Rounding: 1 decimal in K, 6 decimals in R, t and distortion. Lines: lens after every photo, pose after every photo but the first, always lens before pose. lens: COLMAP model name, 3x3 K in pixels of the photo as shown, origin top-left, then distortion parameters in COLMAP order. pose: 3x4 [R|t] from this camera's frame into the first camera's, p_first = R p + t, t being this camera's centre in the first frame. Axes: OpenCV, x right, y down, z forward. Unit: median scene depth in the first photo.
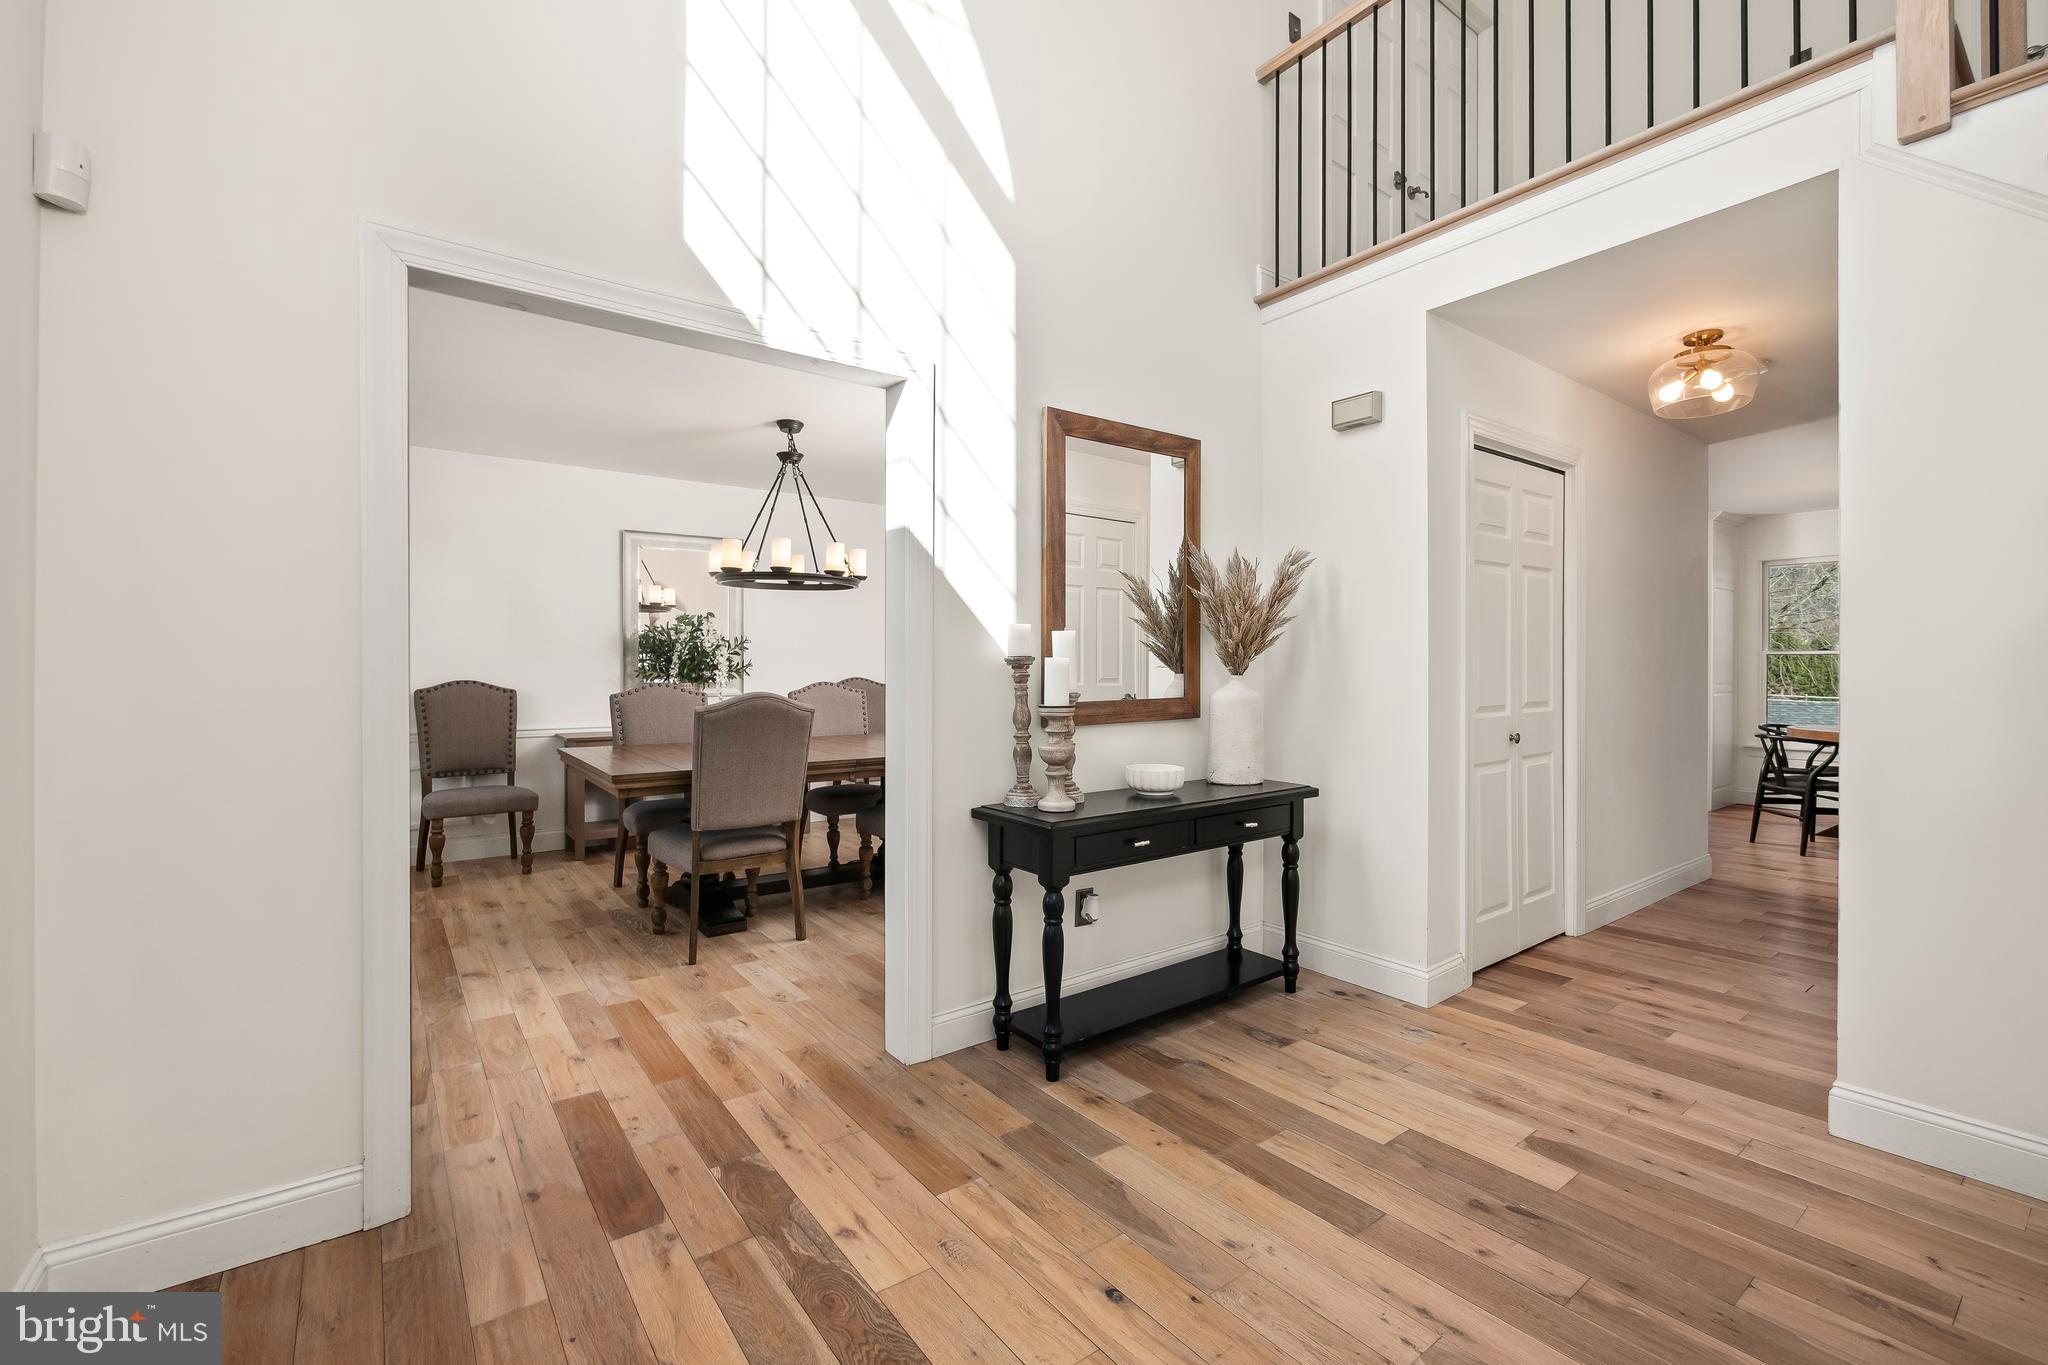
lens RADIAL K [[863.2, 0, 1021.1], [0, 863.2, 670.5], [0, 0, 1]] dist [-0.008235, 0.001340]
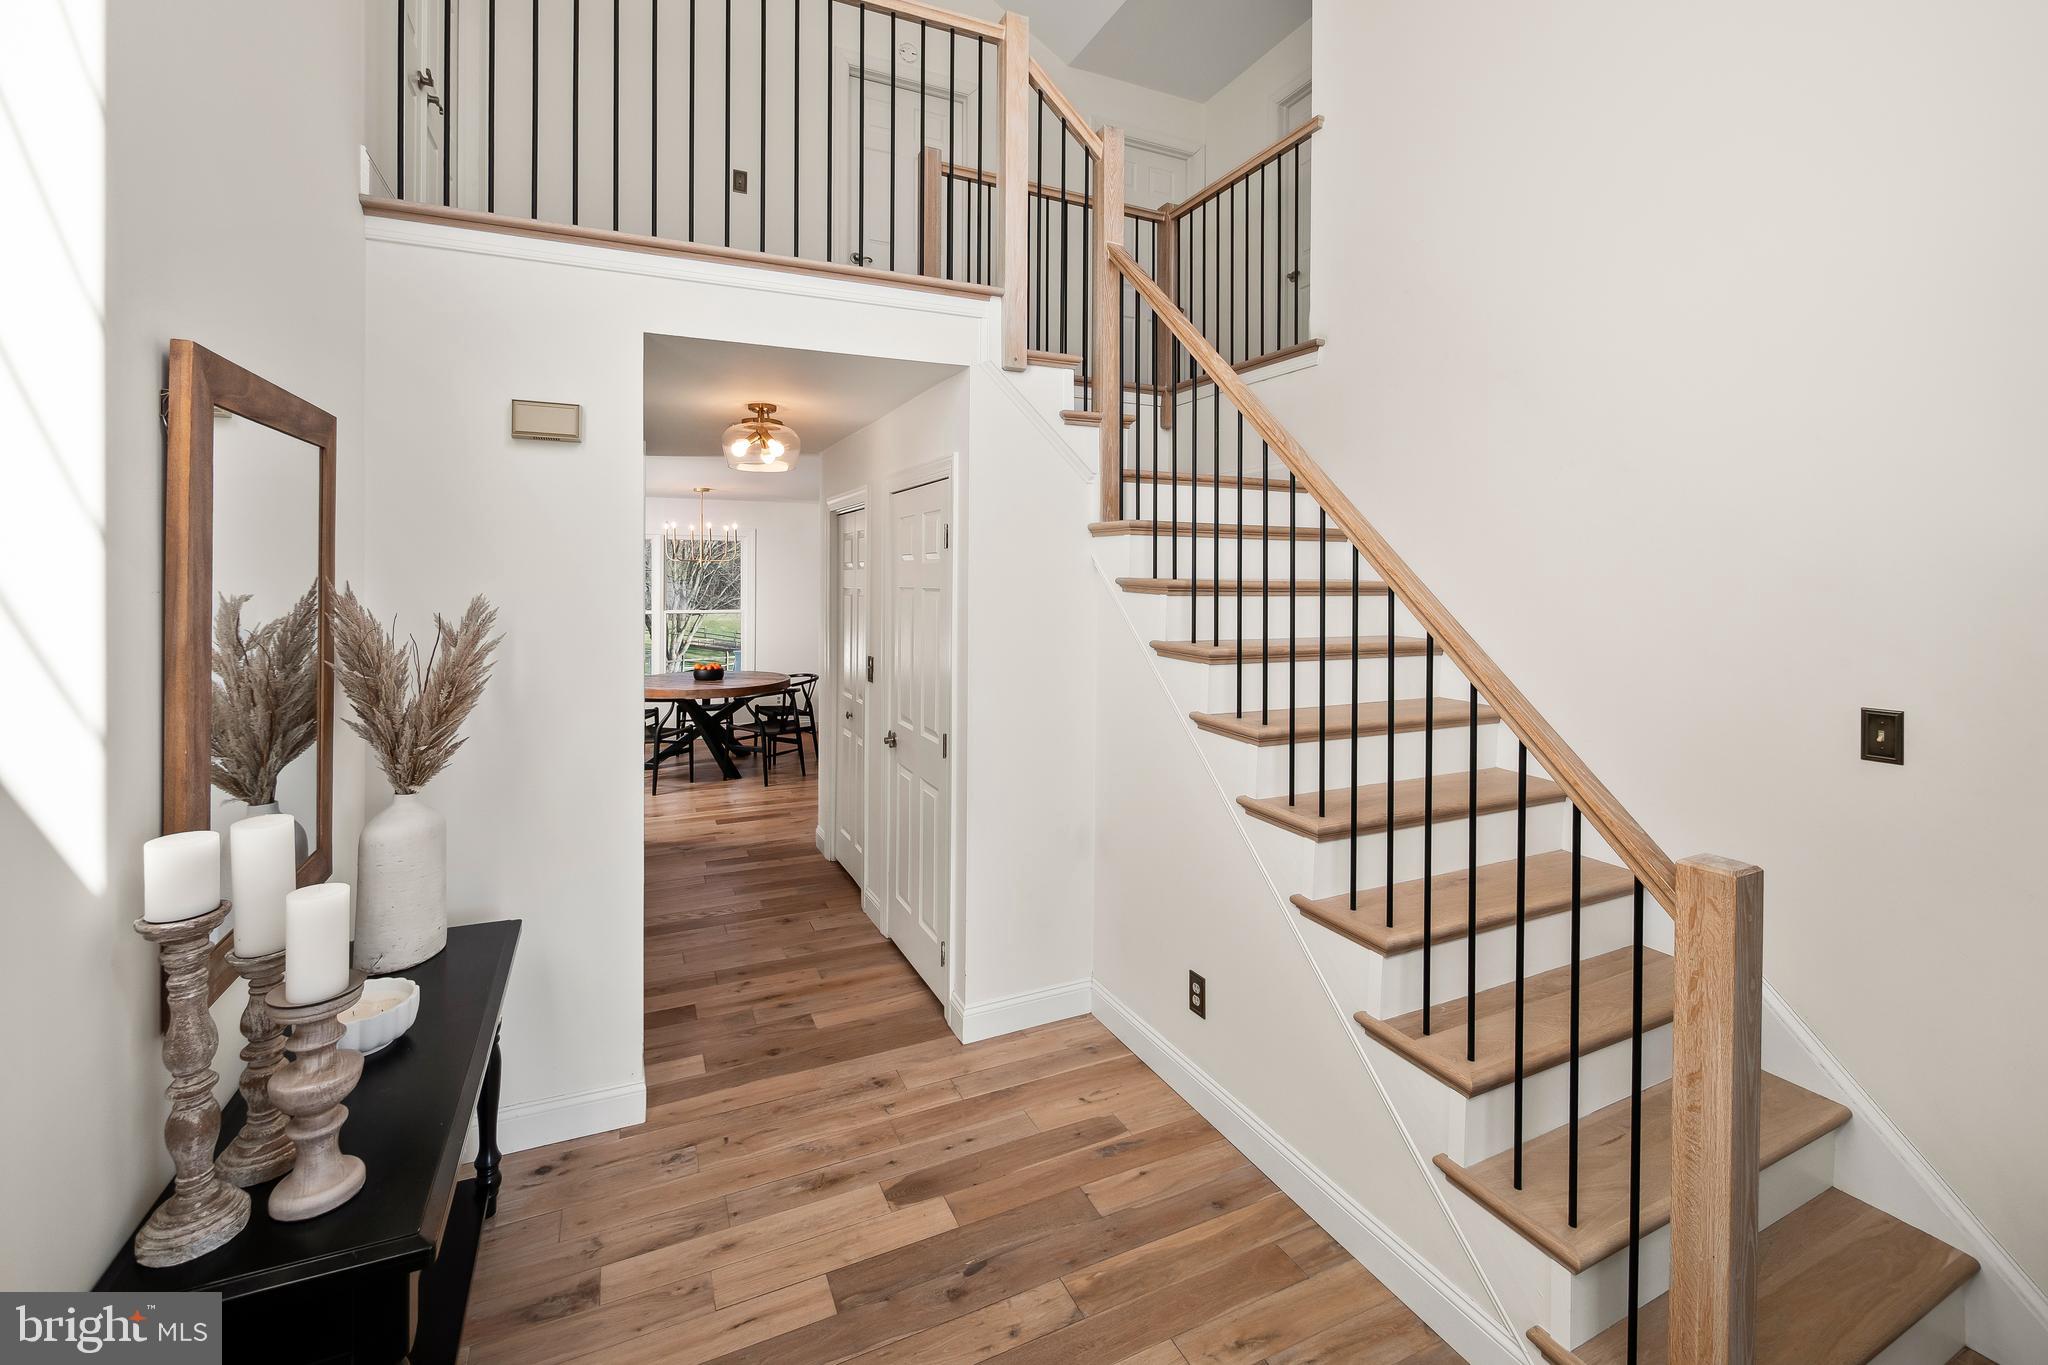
lens RADIAL K [[863.2, 0, 1012.1], [0, 863.2, 579.5], [0, 0, 1]] dist [-0.008235, 0.001340]
pose [[0.214297, -0.004535, 0.976758, -0.360857], [0.003266, 0.999987, 0.003926, -0.197050], [-0.976763, 0.002349, 0.214309, 0.520414]]
